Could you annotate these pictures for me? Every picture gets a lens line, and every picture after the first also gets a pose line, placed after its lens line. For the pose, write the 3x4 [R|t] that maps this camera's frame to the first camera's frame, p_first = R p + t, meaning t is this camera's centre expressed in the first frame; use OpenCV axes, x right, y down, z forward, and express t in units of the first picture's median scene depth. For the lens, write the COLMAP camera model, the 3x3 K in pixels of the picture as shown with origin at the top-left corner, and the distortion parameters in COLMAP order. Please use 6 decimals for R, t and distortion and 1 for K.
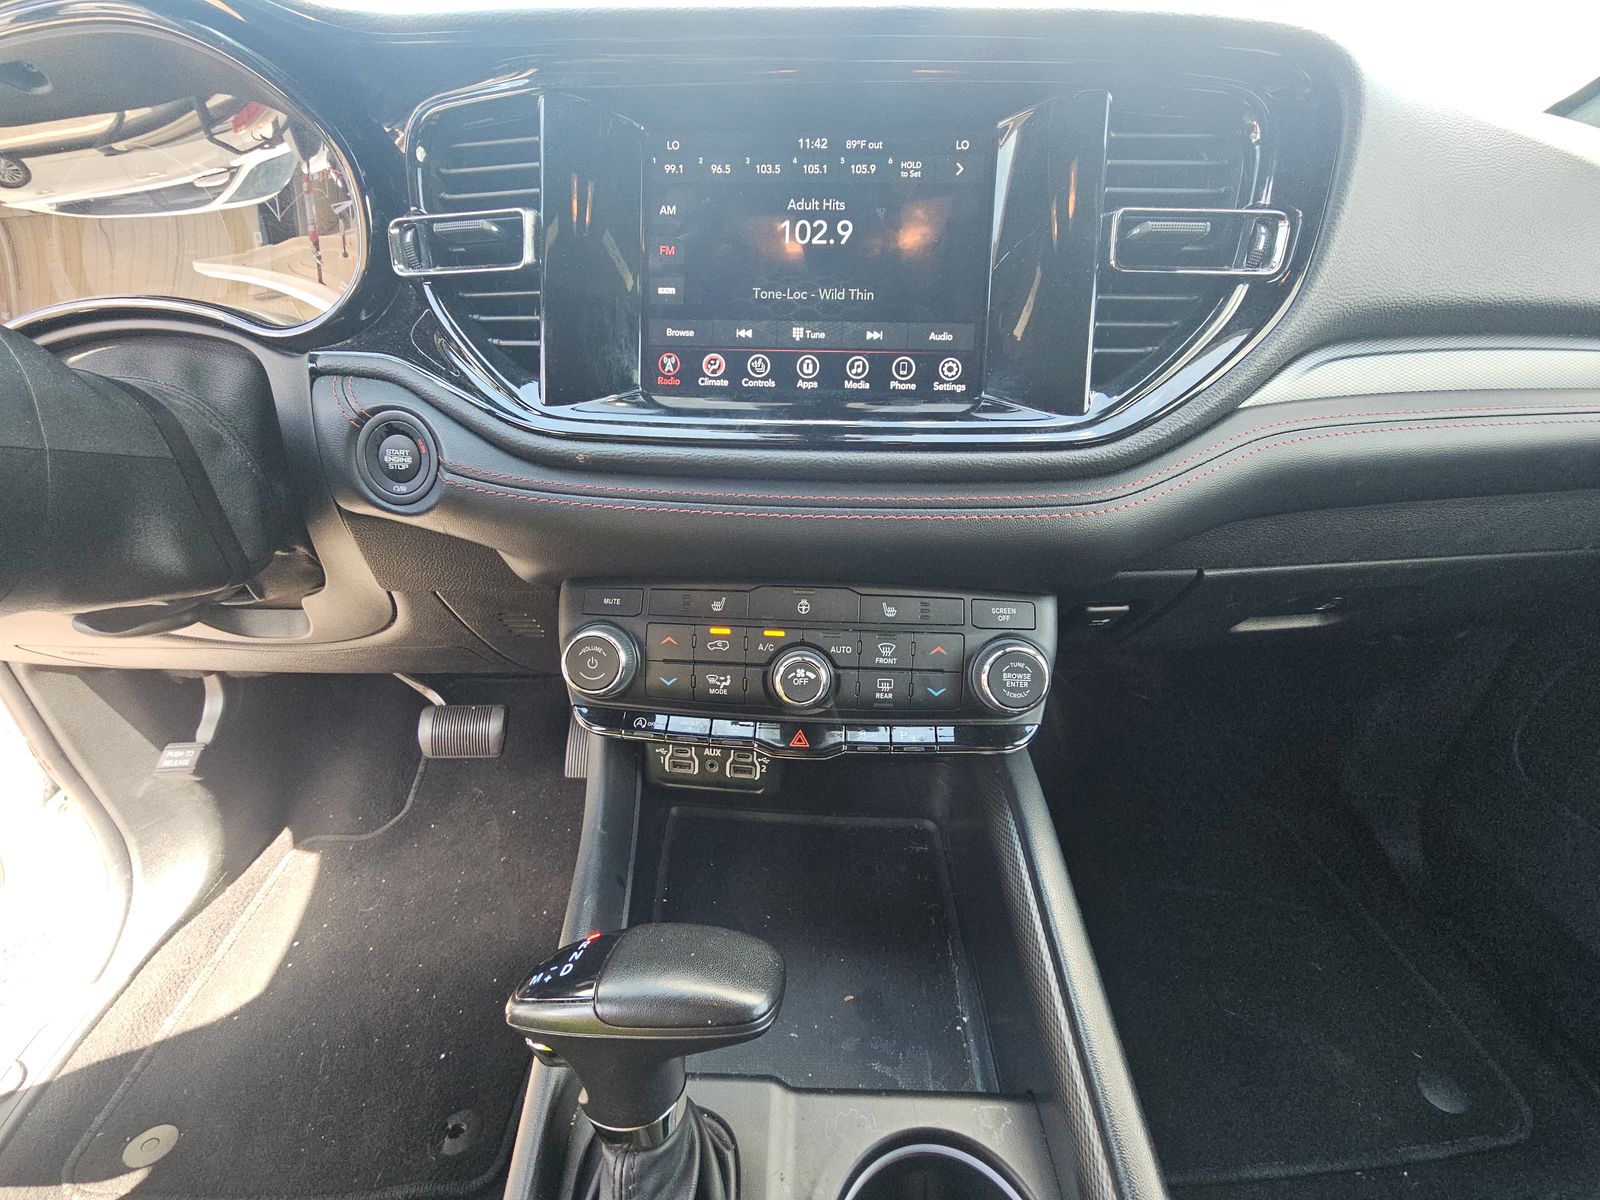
lens RADIAL K [[653.3, 0, 804.0], [0, 653.3, 596.1], [0, 0, 1]] dist [-0.000363, -0.004474]
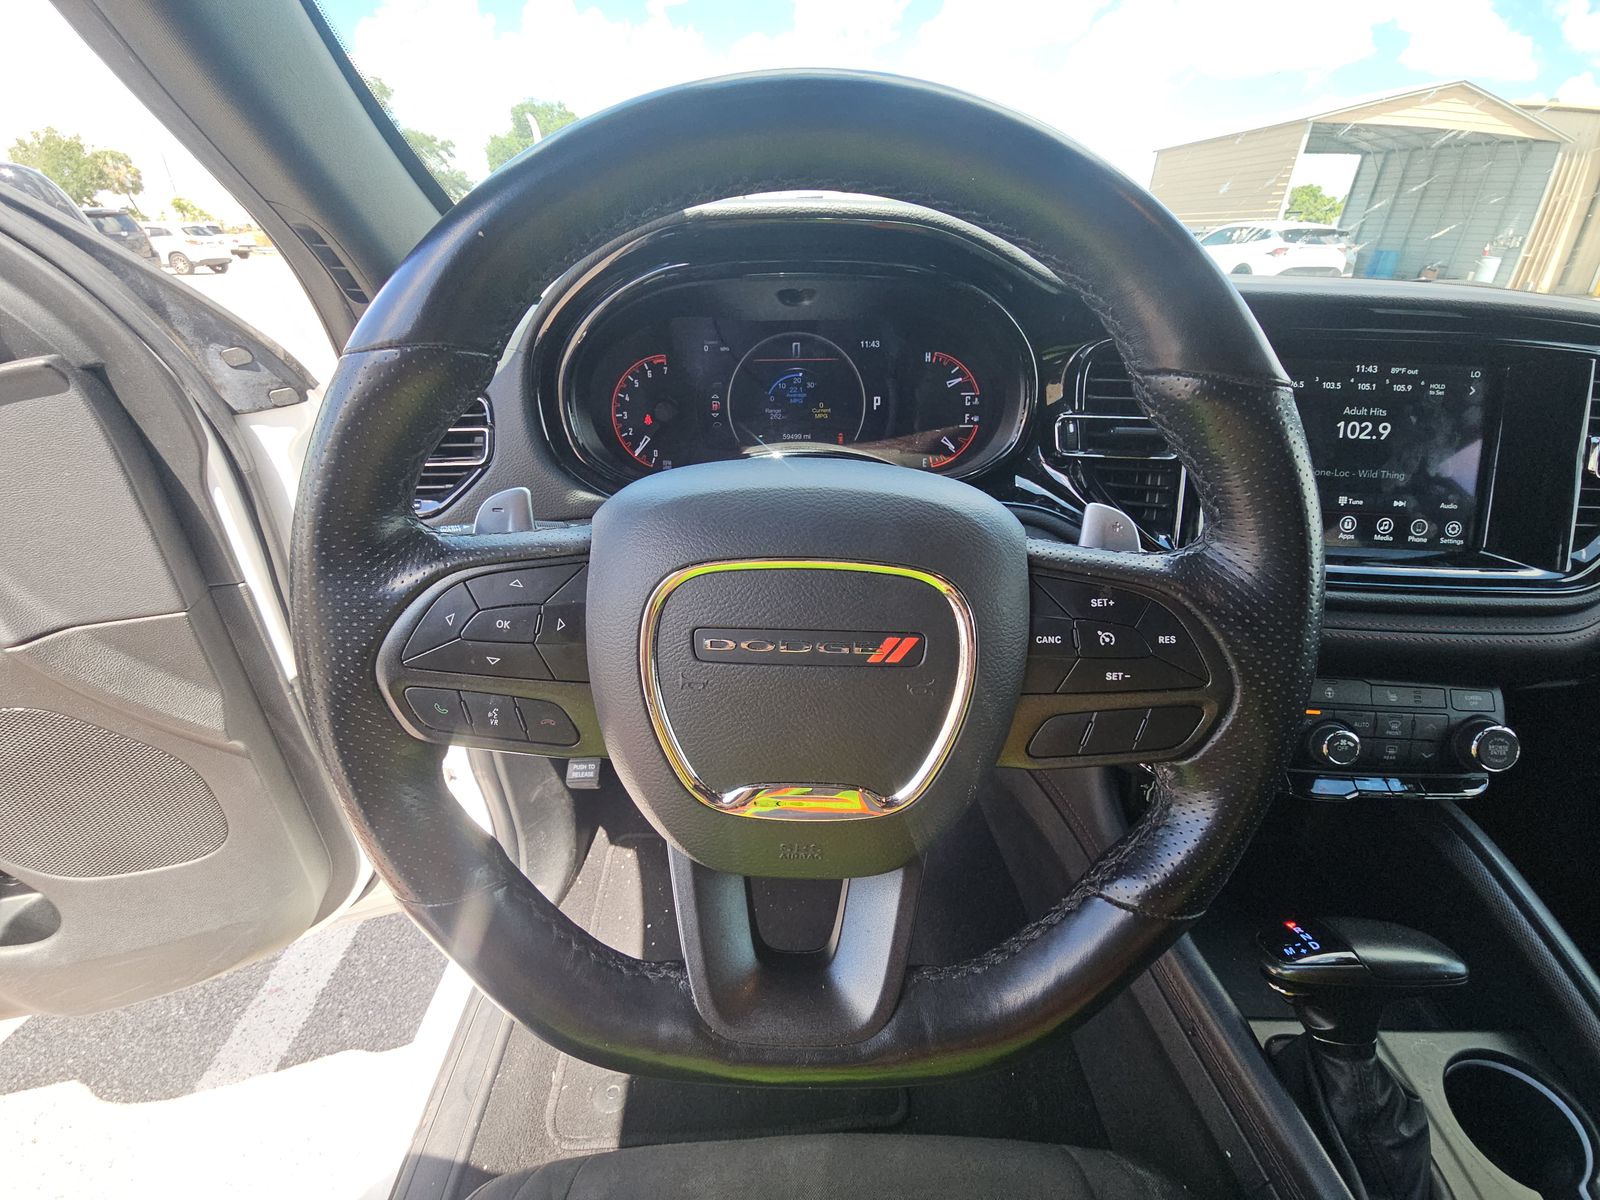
lens RADIAL K [[653.3, 0, 796.6], [0, 653.3, 604.9], [0, 0, 1]] dist [-0.000363, -0.004474]
pose [[0.999696, 0.018364, -0.016476, -1.171593], [-0.018102, 0.999710, 0.015886, -0.180533], [0.016763, -0.015583, 0.999738, -0.431123]]
